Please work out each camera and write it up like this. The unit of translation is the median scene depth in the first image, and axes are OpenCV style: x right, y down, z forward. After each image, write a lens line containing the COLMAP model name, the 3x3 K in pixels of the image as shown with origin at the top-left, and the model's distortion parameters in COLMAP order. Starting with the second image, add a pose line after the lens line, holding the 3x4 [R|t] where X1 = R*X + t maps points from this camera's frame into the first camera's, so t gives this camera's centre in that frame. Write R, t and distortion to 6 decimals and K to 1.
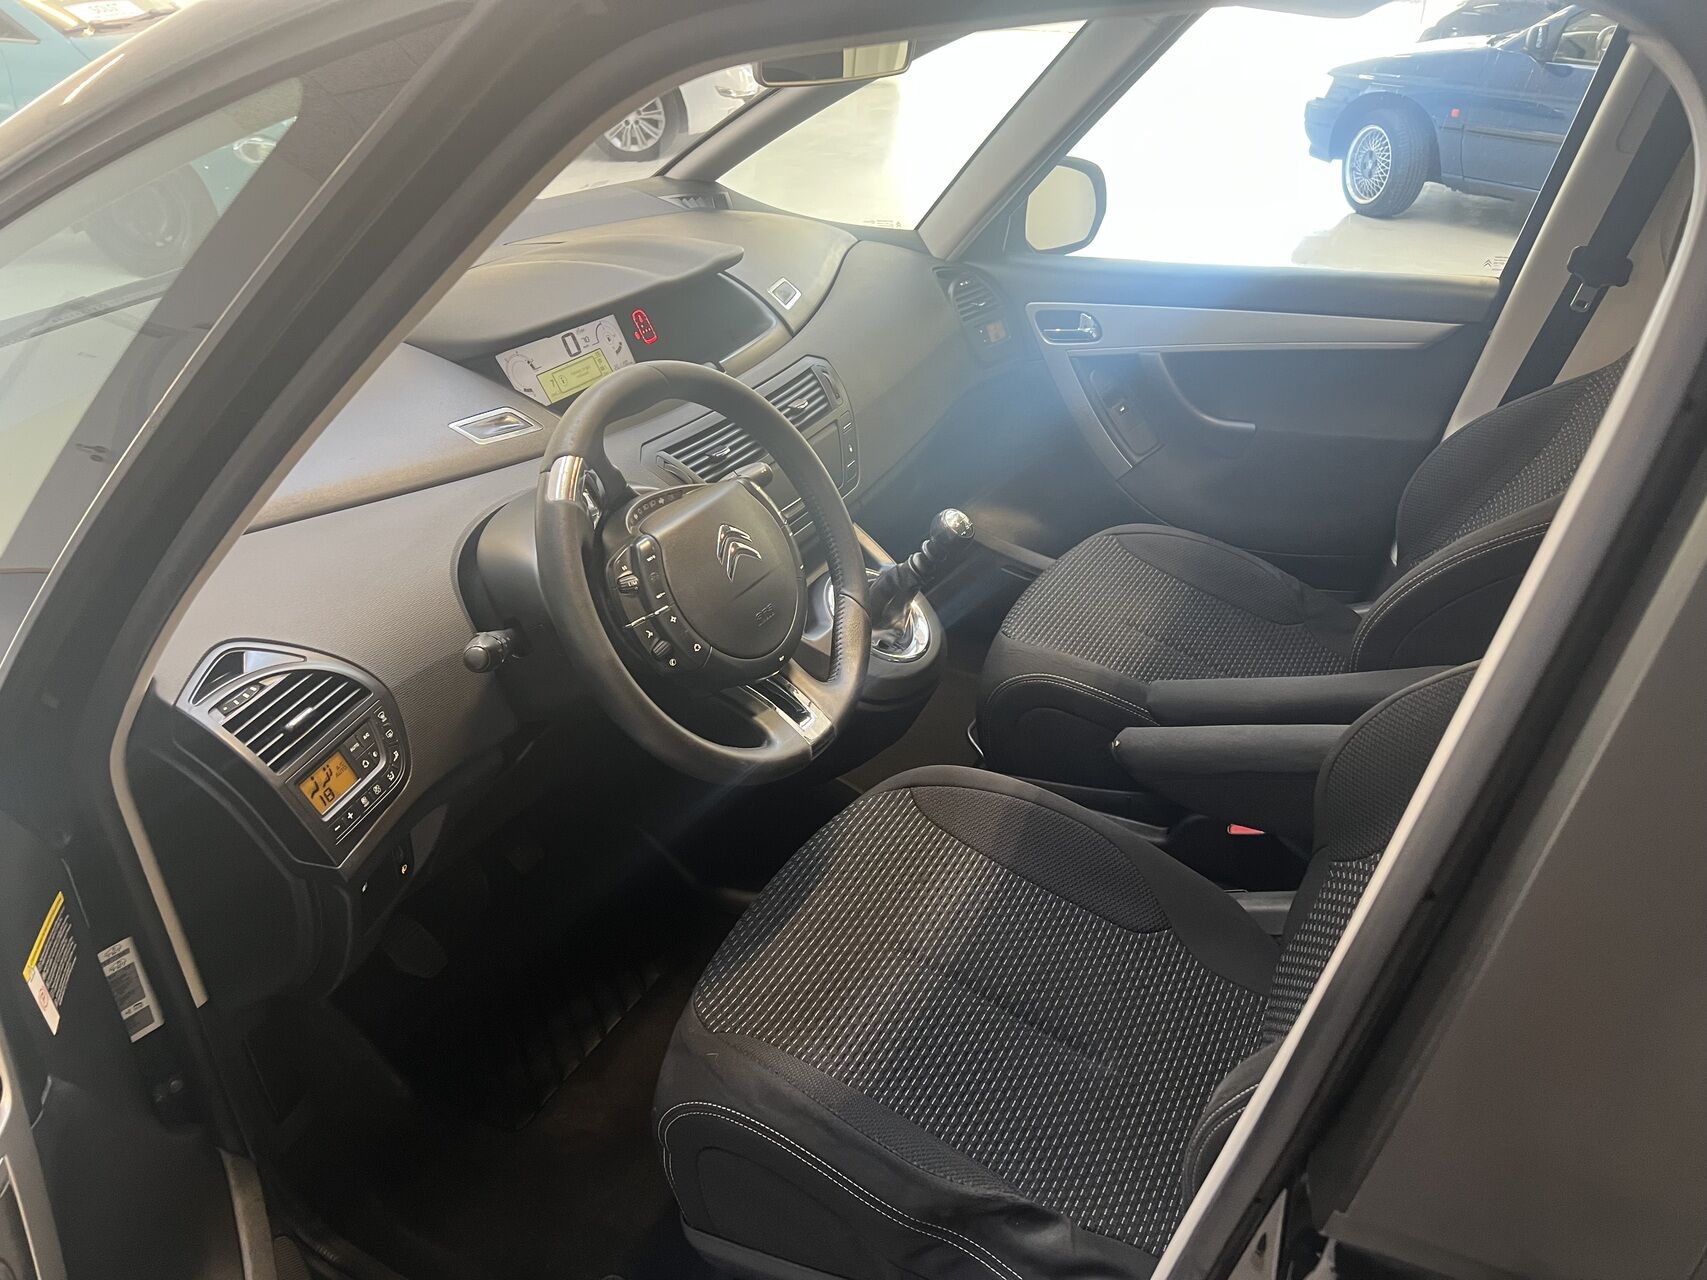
lens RADIAL K [[1284.2, 0, 853.5], [0, 1284.2, 640.0], [0, 0, 1]] dist [0.047346, -0.056490]
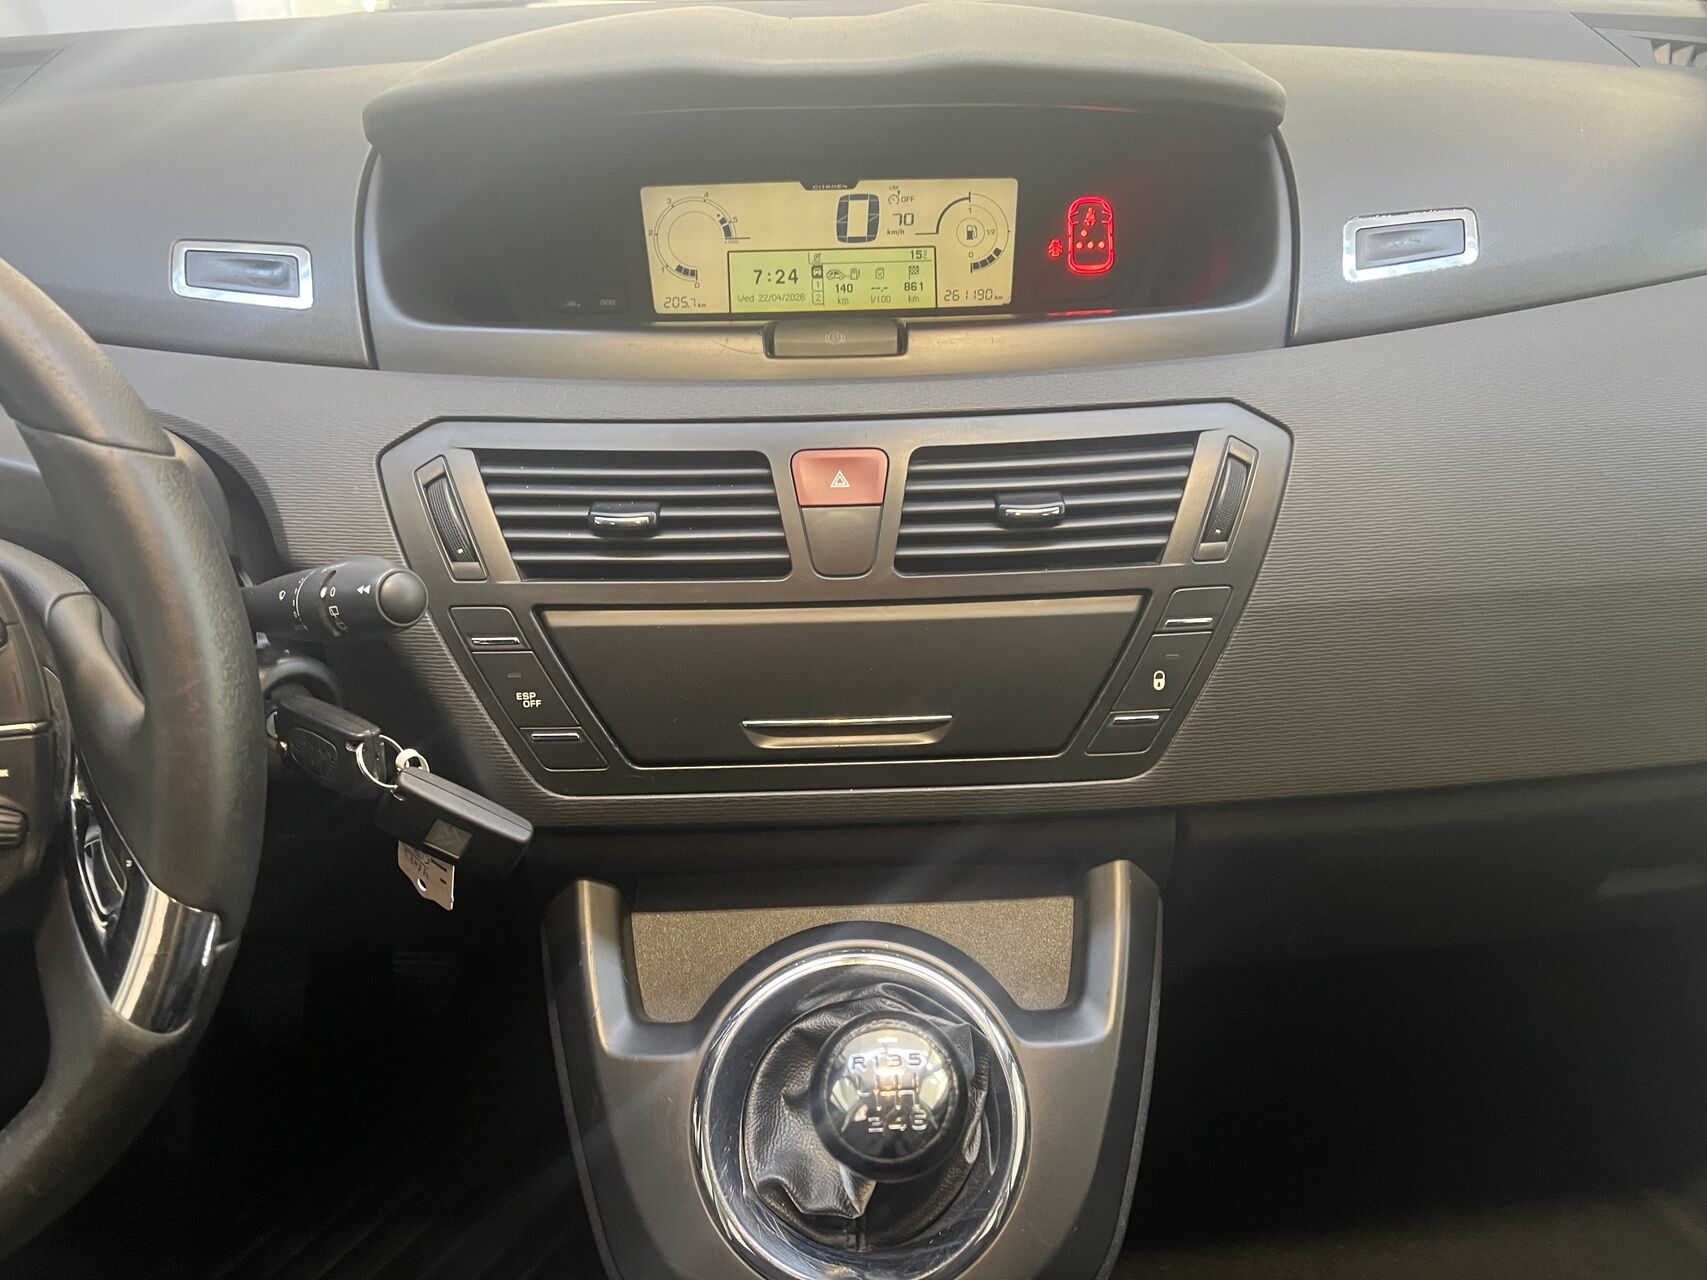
lens RADIAL K [[1284.2, 0, 853.5], [0, 1284.2, 640.0], [0, 0, 1]] dist [0.047346, -0.056490]
pose [[0.478464, 0.468675, -0.742574, 0.250881], [-0.417595, 0.865351, 0.277095, -0.262551], [0.772455, 0.177515, 0.609756, 0.851413]]
